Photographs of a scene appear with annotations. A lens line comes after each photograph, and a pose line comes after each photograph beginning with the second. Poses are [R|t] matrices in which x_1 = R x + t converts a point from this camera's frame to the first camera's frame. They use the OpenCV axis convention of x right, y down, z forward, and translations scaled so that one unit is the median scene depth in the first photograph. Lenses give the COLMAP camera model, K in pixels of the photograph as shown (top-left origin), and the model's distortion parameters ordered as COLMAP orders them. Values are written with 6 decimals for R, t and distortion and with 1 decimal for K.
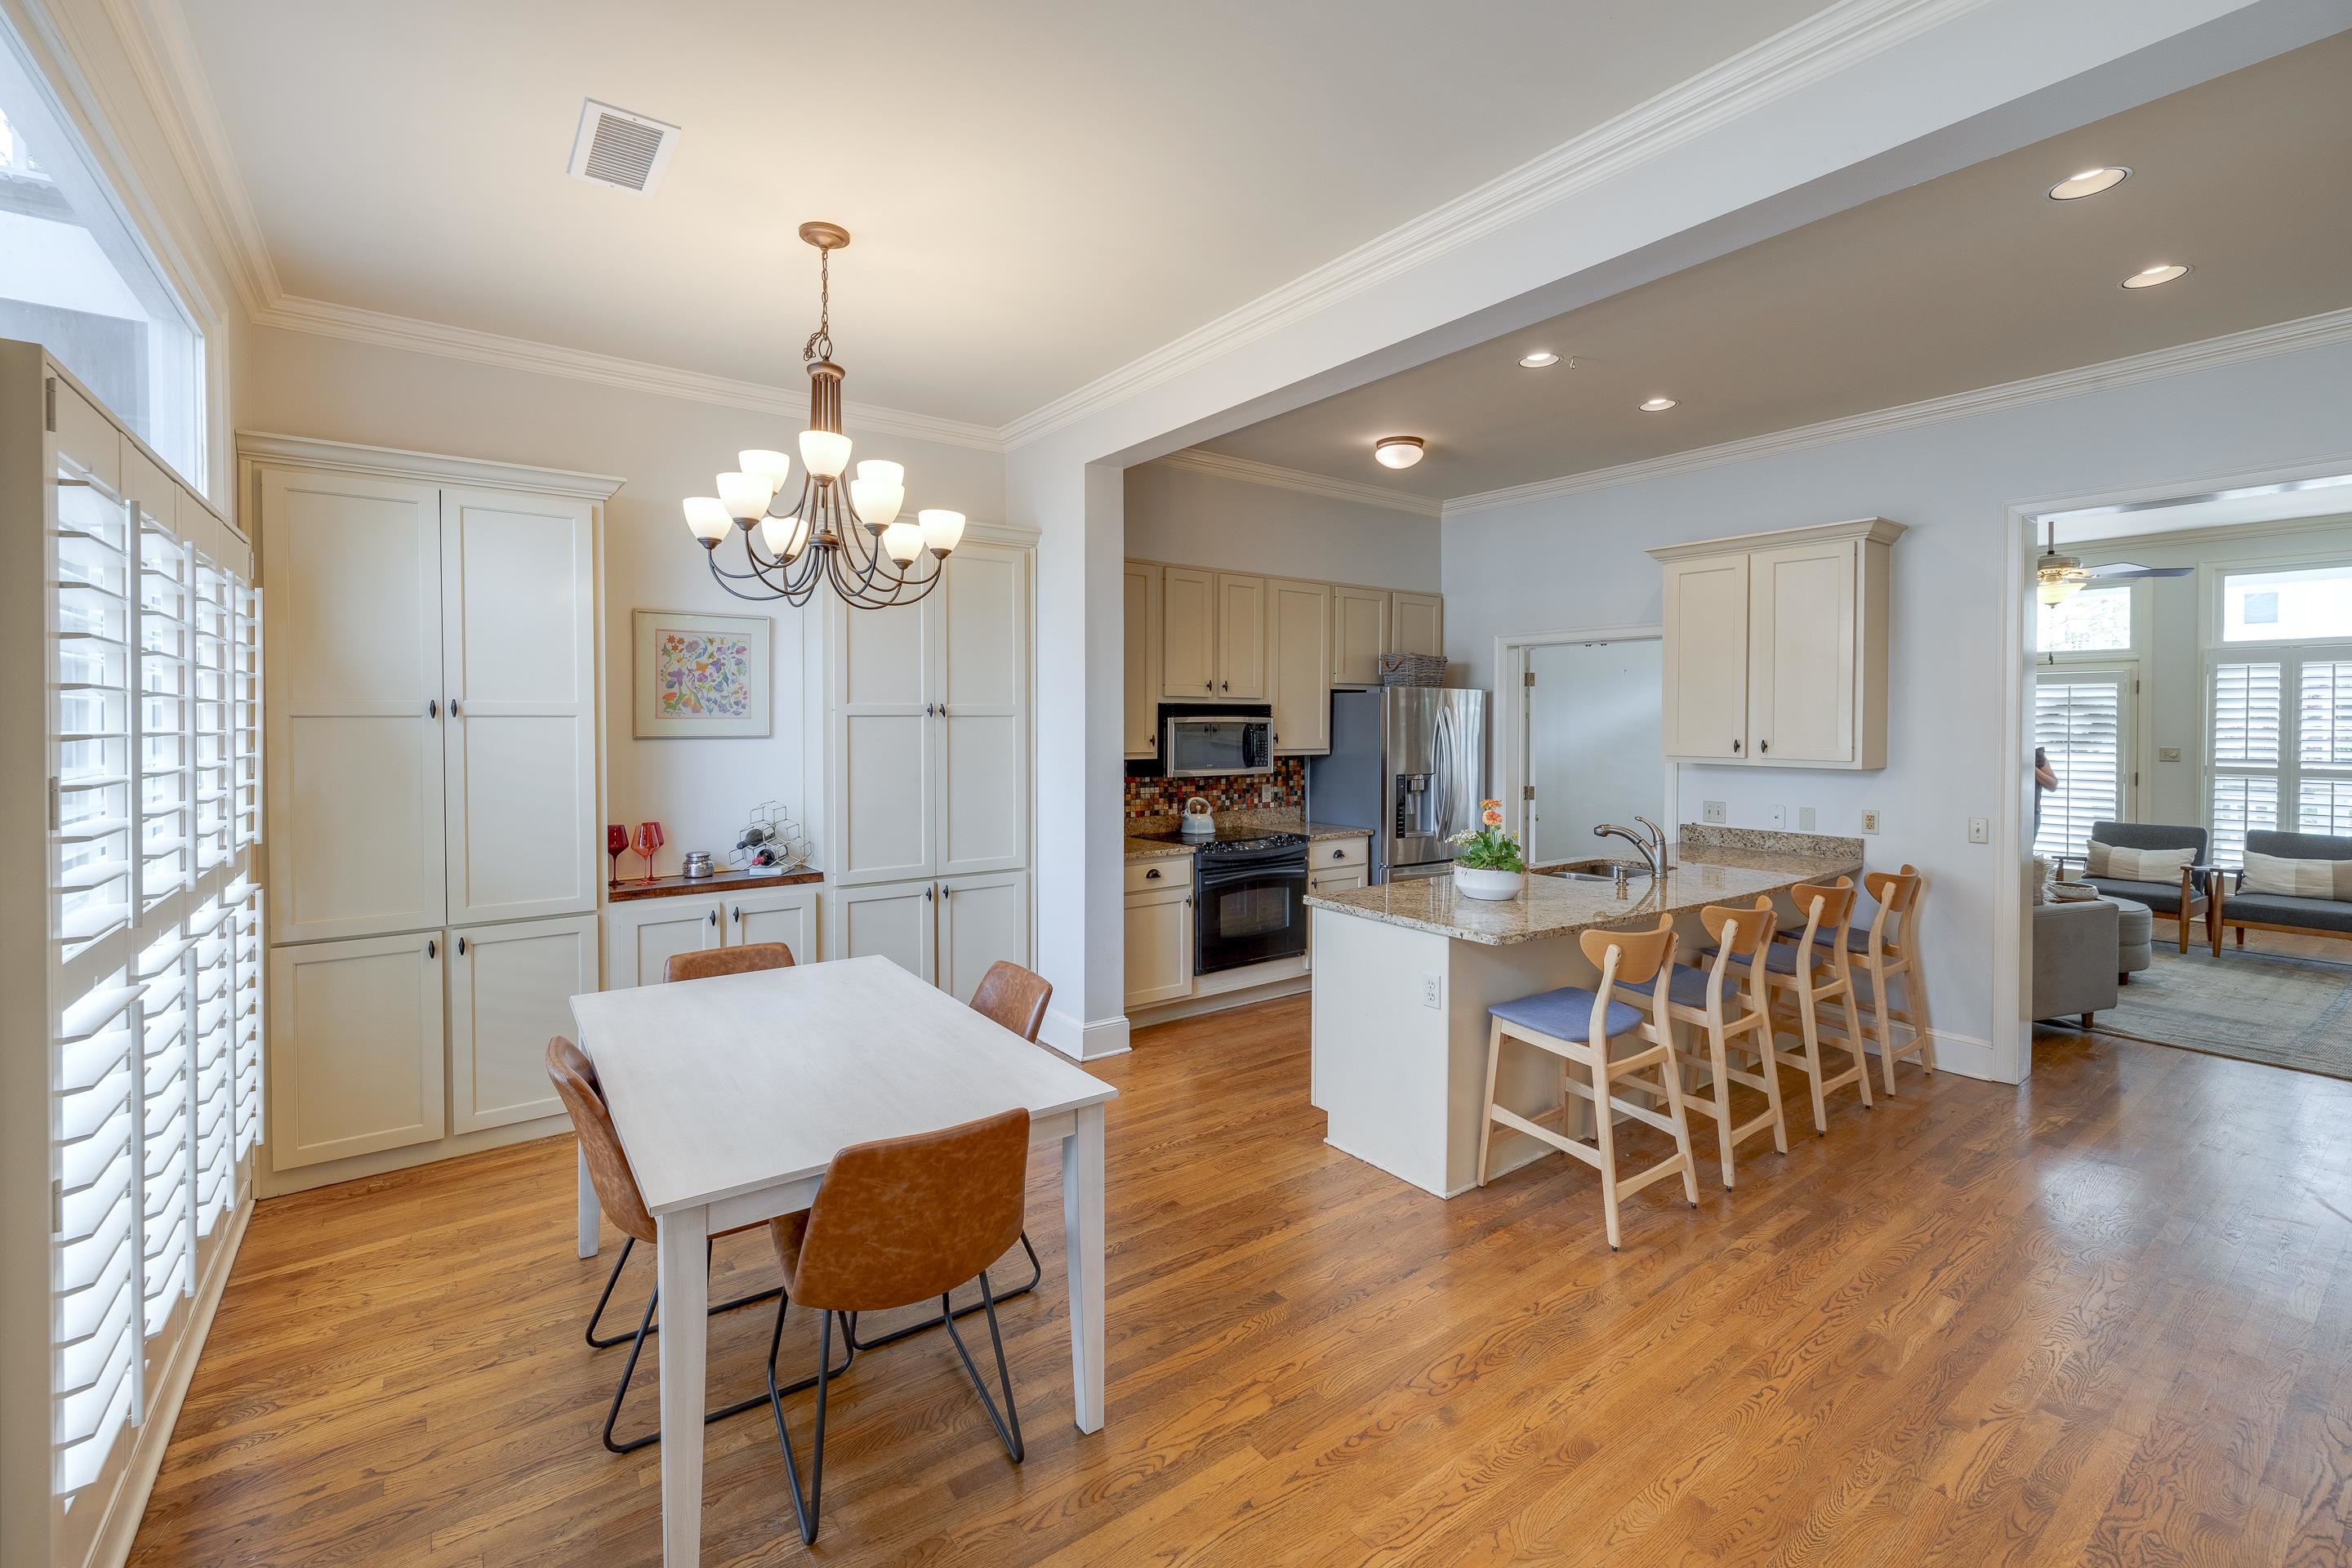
lens RADIAL K [[989.1, 0, 1186.3], [0, 989.1, 734.7], [0, 0, 1]] dist [0.000600, 0.000981]
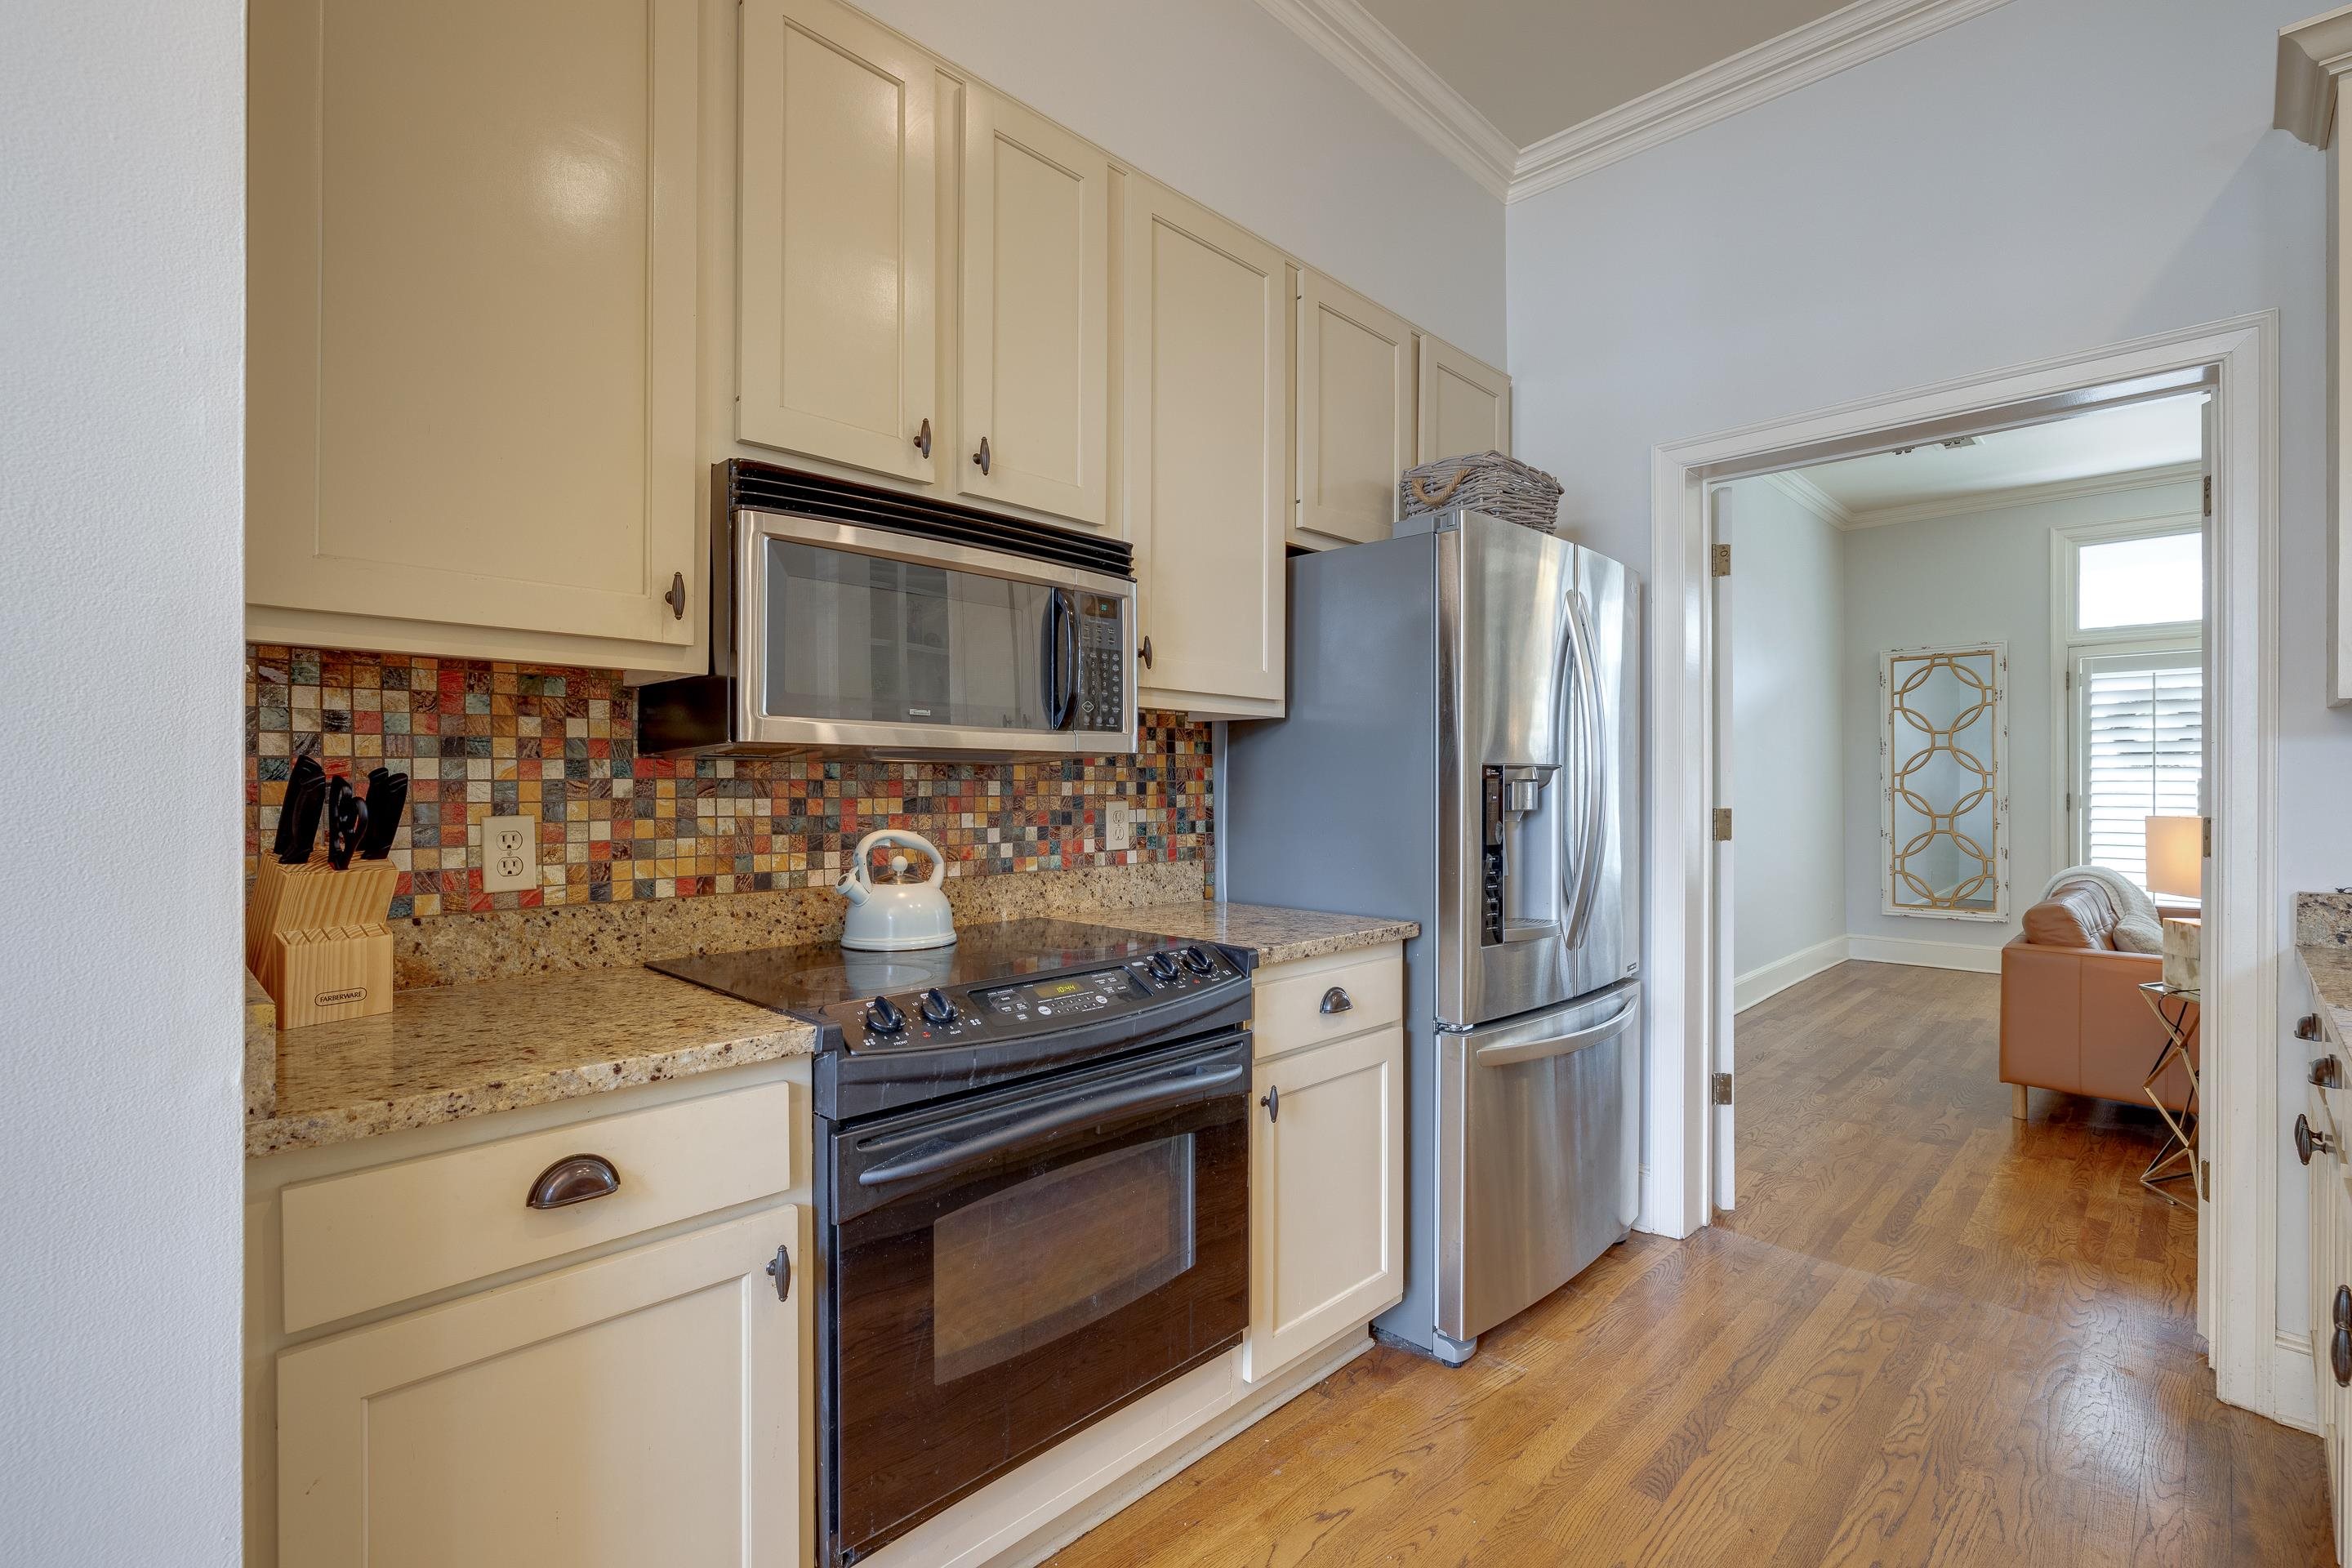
lens RADIAL K [[1019.4, 0, 1147.5], [0, 1019.4, 785.2], [0, 0, 1]] dist [-0.003526, -0.007518]
pose [[0.993123, -0.001564, 0.117062, 0.054884], [0.003377, 0.999877, -0.015289, 0.057695], [-0.117023, 0.015579, 0.993007, 0.713778]]
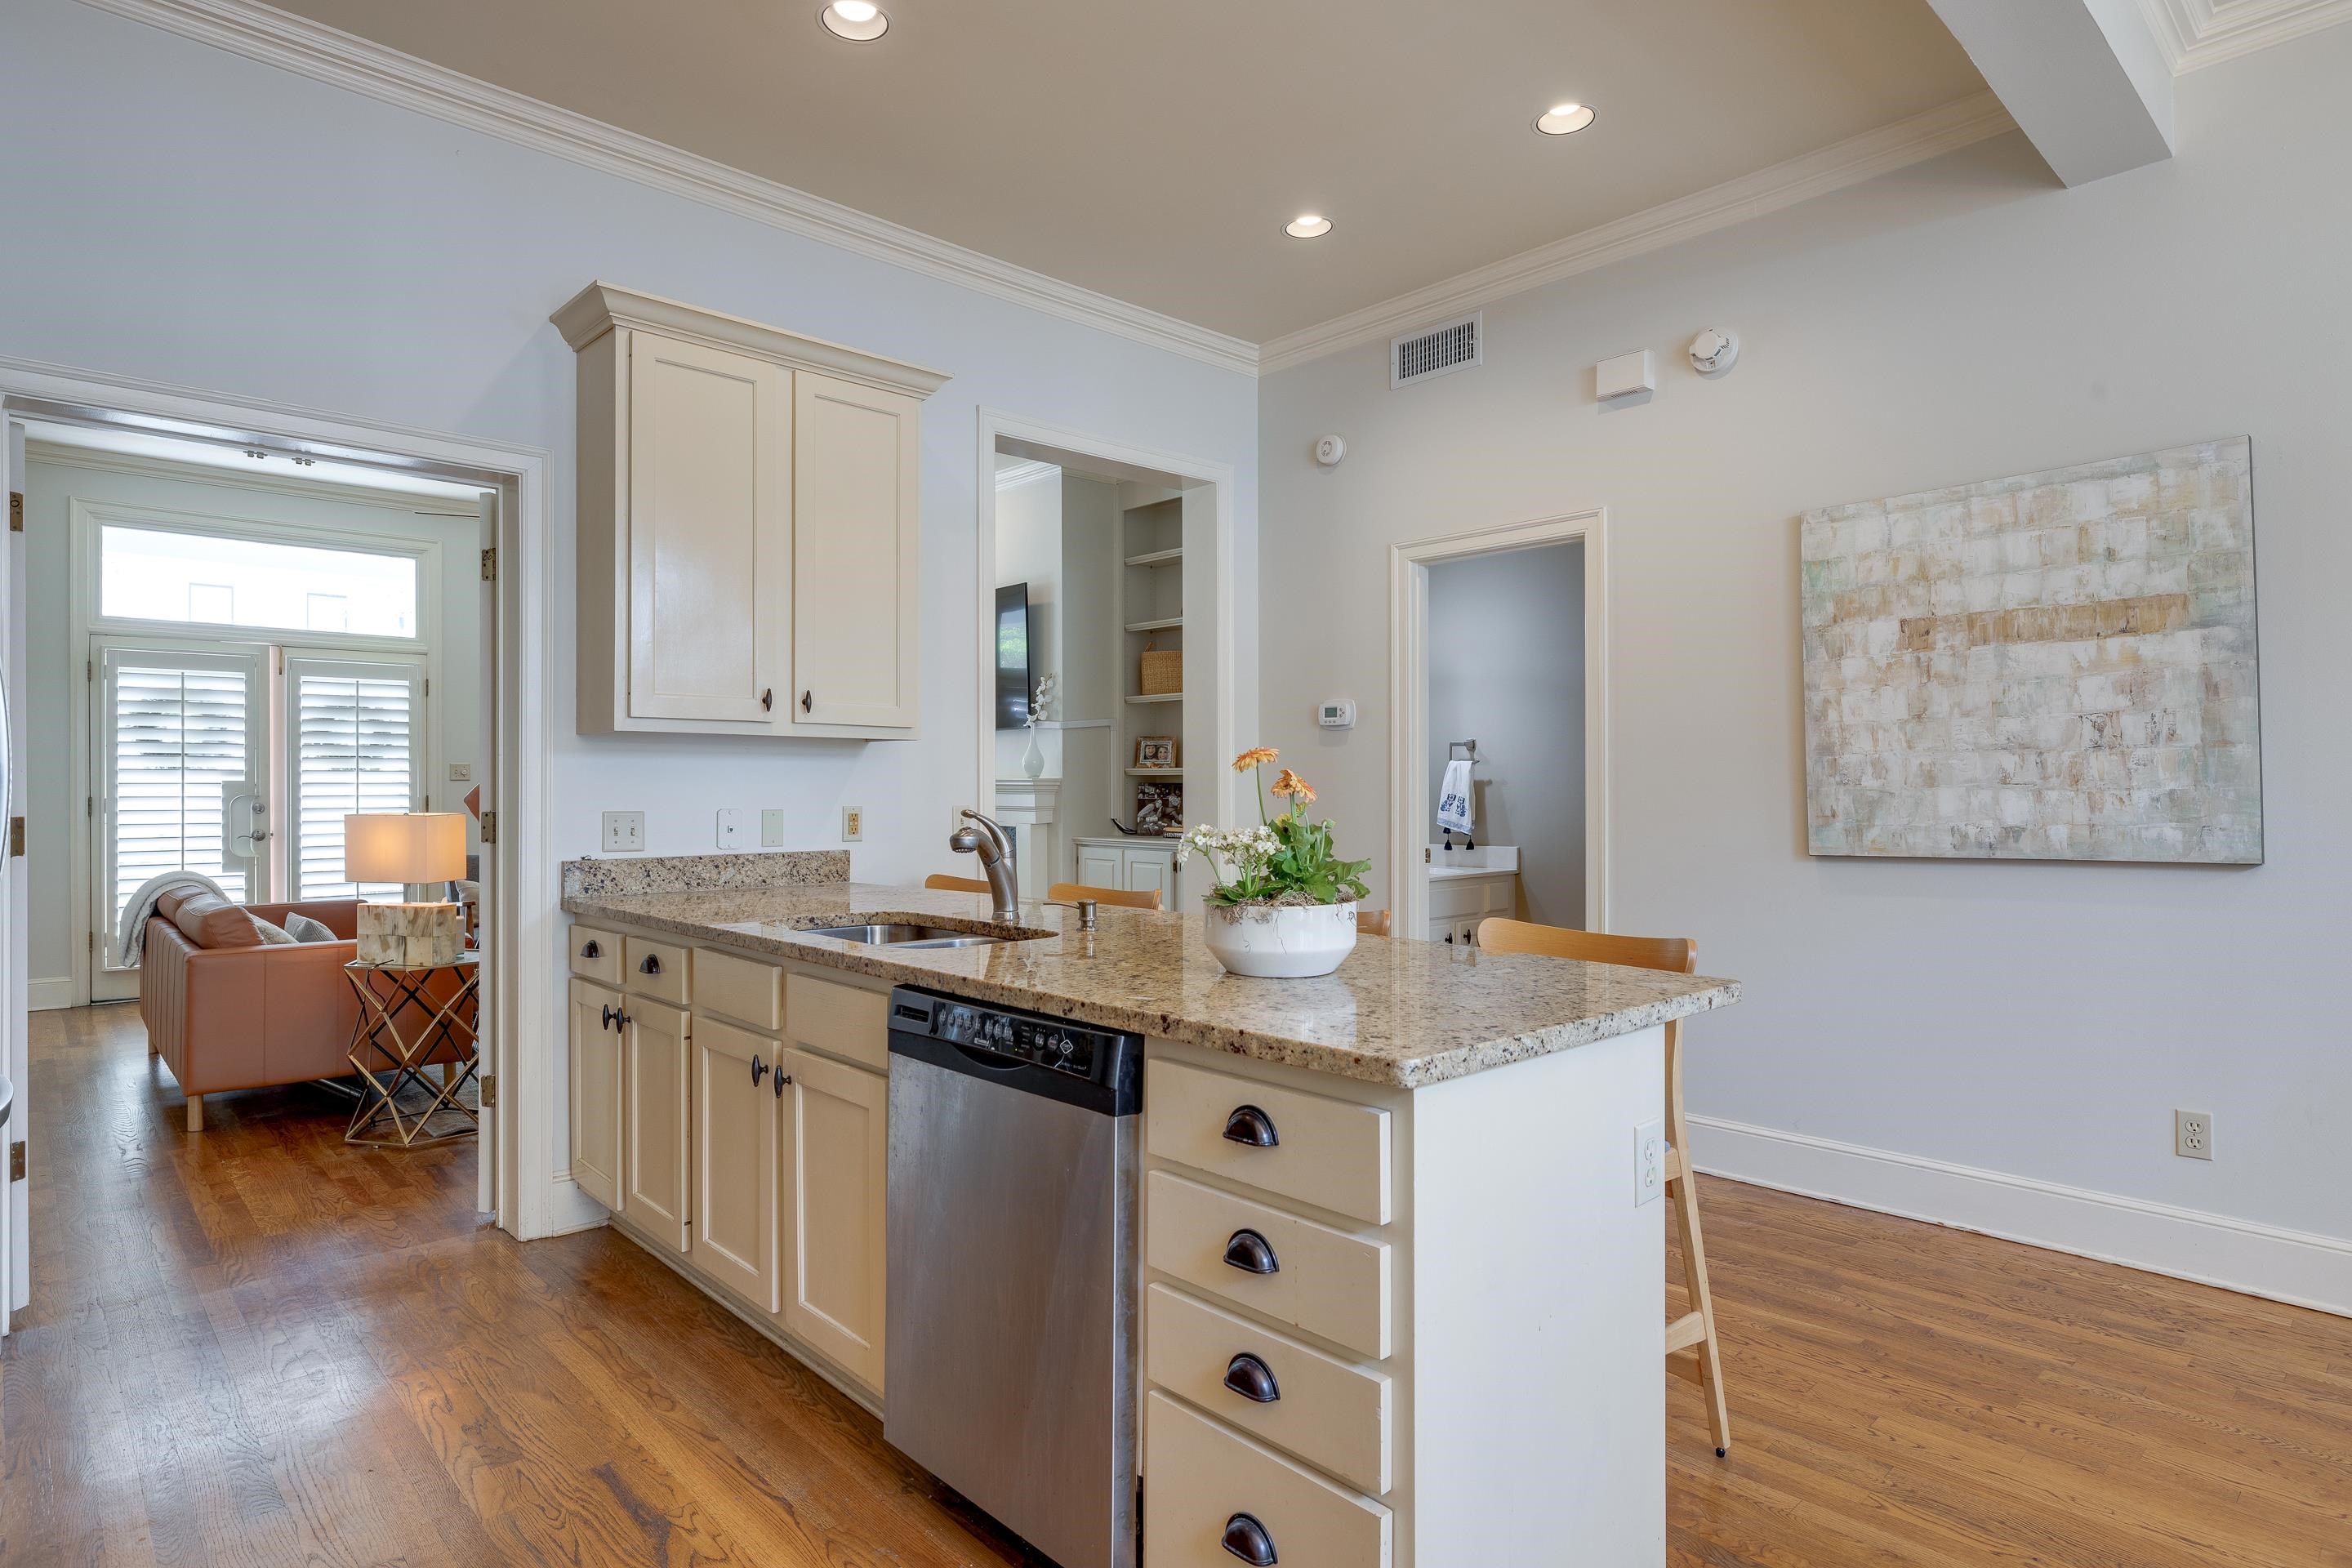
lens RADIAL K [[1280.8, 0, 1145.0], [0, 1280.8, 783.1], [0, 0, 1]] dist [0.000359, 0.000550]
pose [[-0.089559, 0.000357, 0.995981, -0.177369], [0.017032, 0.999854, 0.001173, 0.055396], [-0.995836, 0.017069, -0.089552, 0.779239]]
